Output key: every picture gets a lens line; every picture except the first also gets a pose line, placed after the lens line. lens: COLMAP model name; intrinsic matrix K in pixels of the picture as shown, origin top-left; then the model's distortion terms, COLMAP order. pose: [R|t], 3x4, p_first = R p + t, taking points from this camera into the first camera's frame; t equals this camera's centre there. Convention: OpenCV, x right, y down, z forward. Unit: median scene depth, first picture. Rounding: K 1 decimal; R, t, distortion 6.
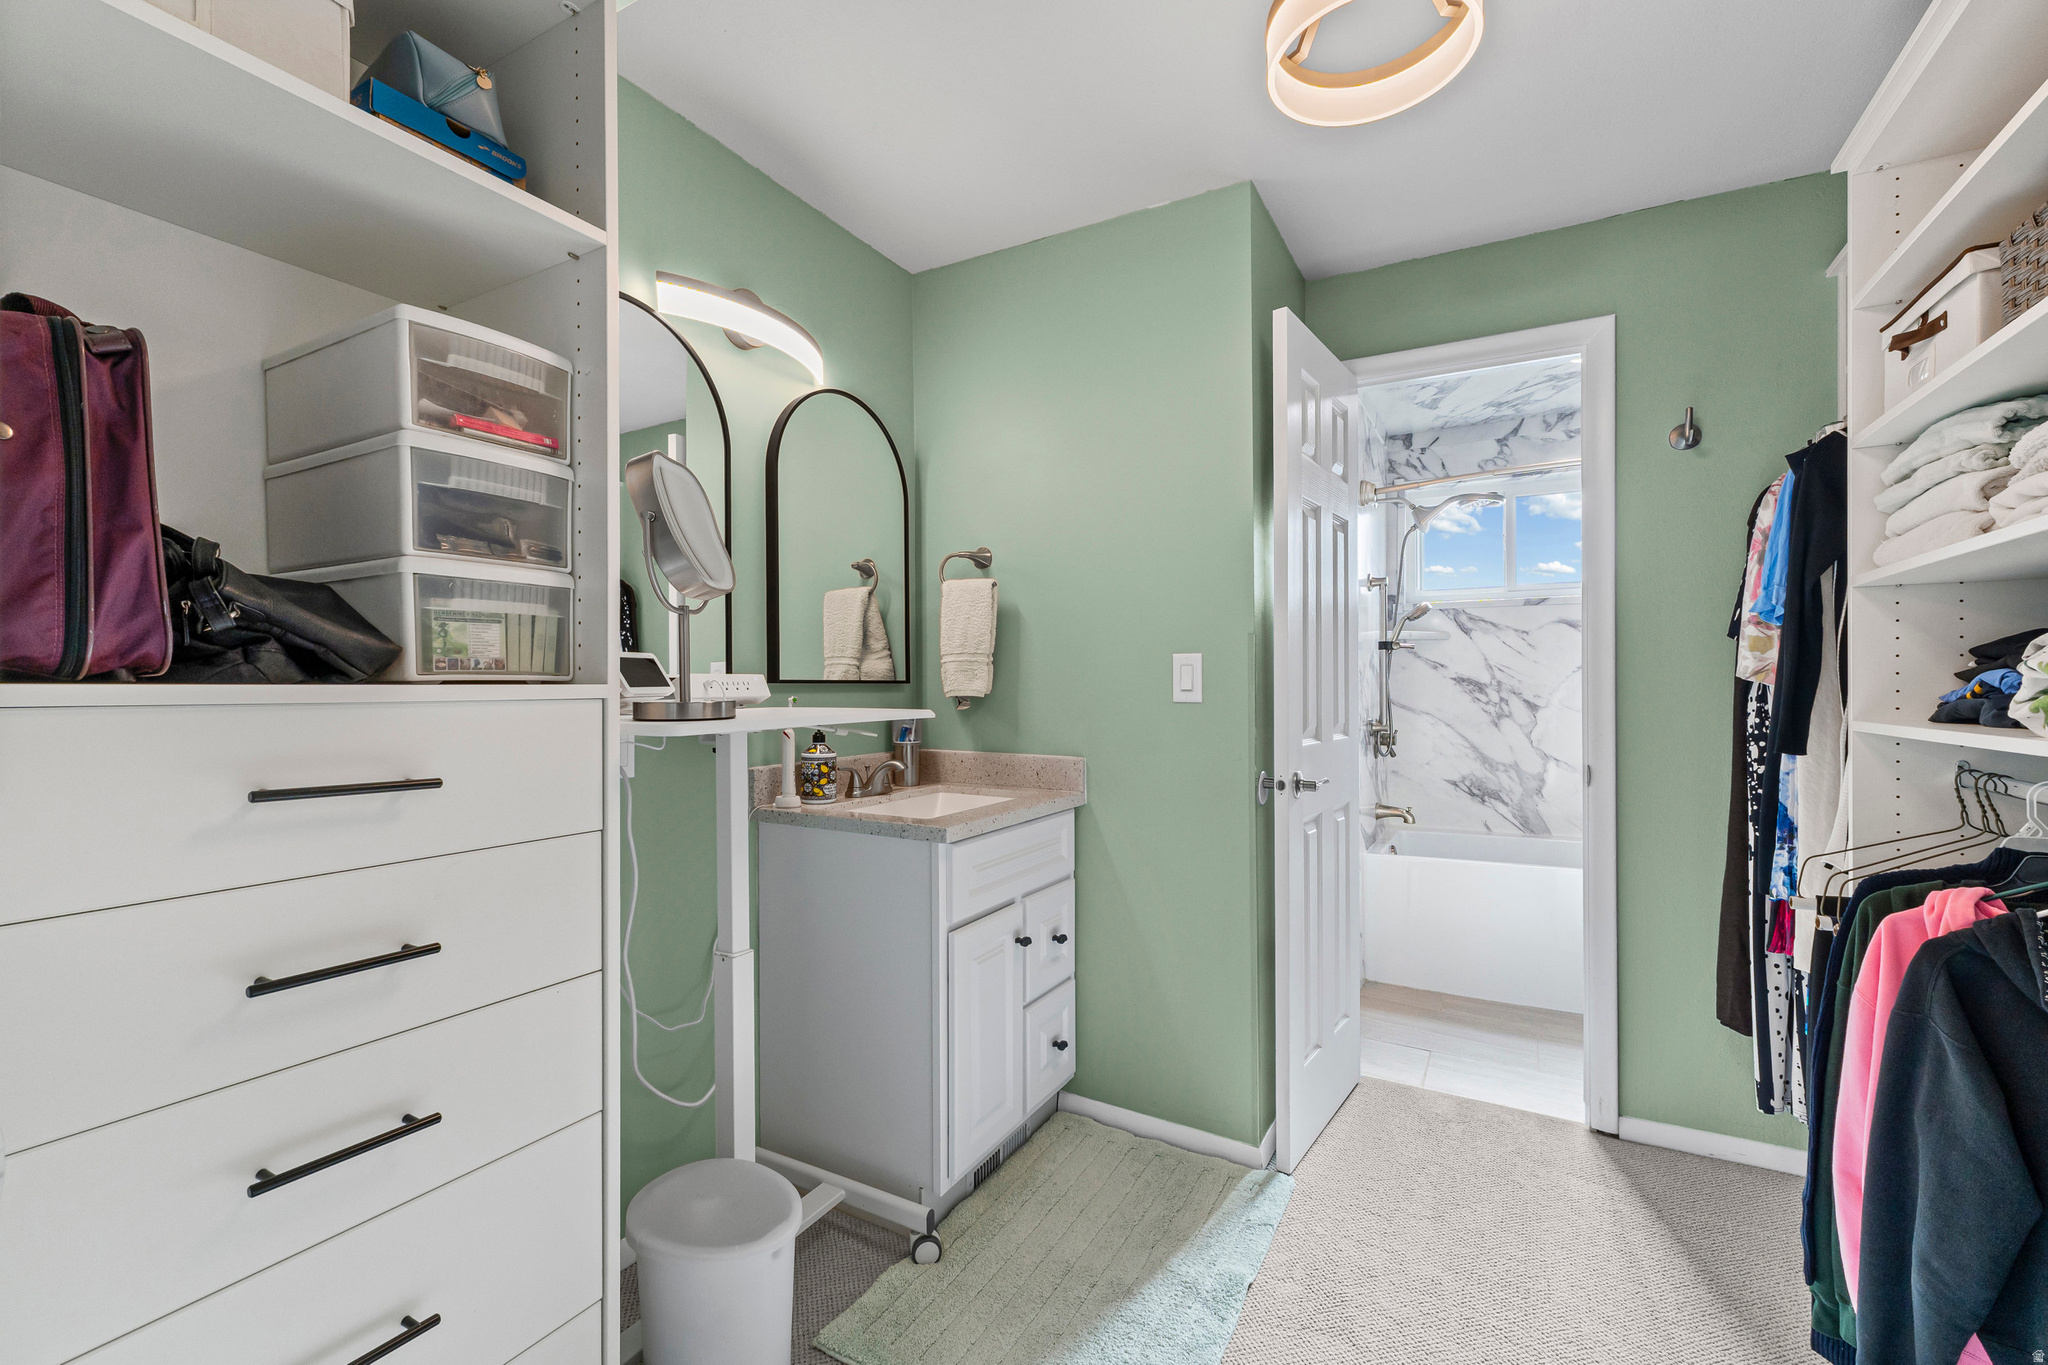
lens RADIAL K [[868.4, 0, 1024.6], [0, 868.4, 685.3], [0, 0, 1]] dist [0.001402, -0.002882]
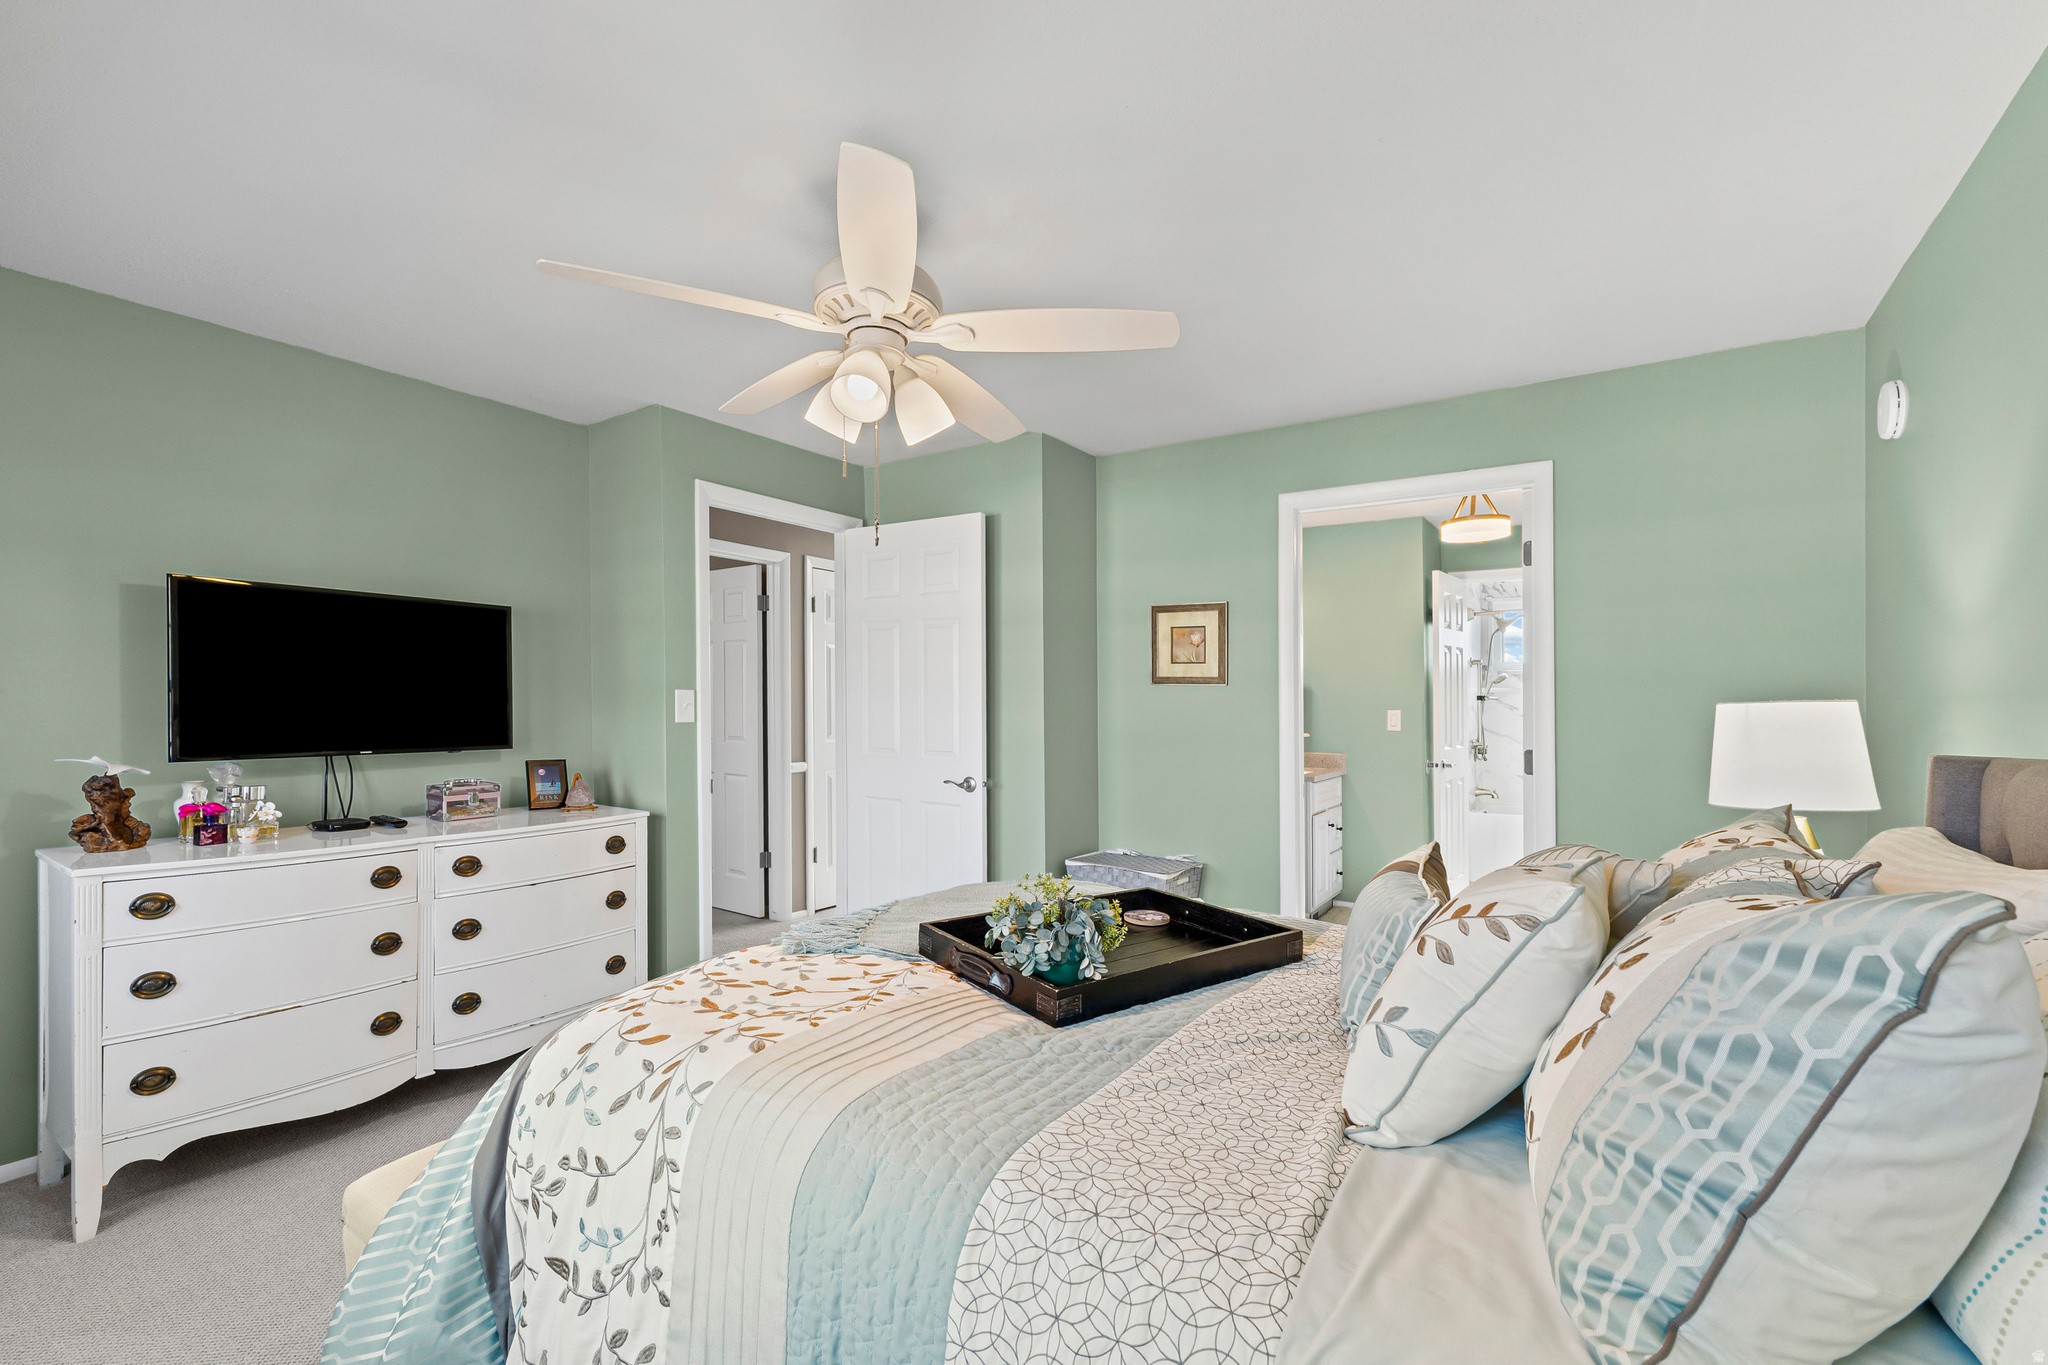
lens RADIAL K [[868.4, 0, 1024.0], [0, 868.4, 689.1], [0, 0, 1]] dist [0.001402, -0.002882]
pose [[0.995880, 0.005450, -0.090514, -0.395447], [-0.006764, 0.999876, -0.014211, -0.035322], [0.090426, 0.014765, 0.995794, -0.953265]]
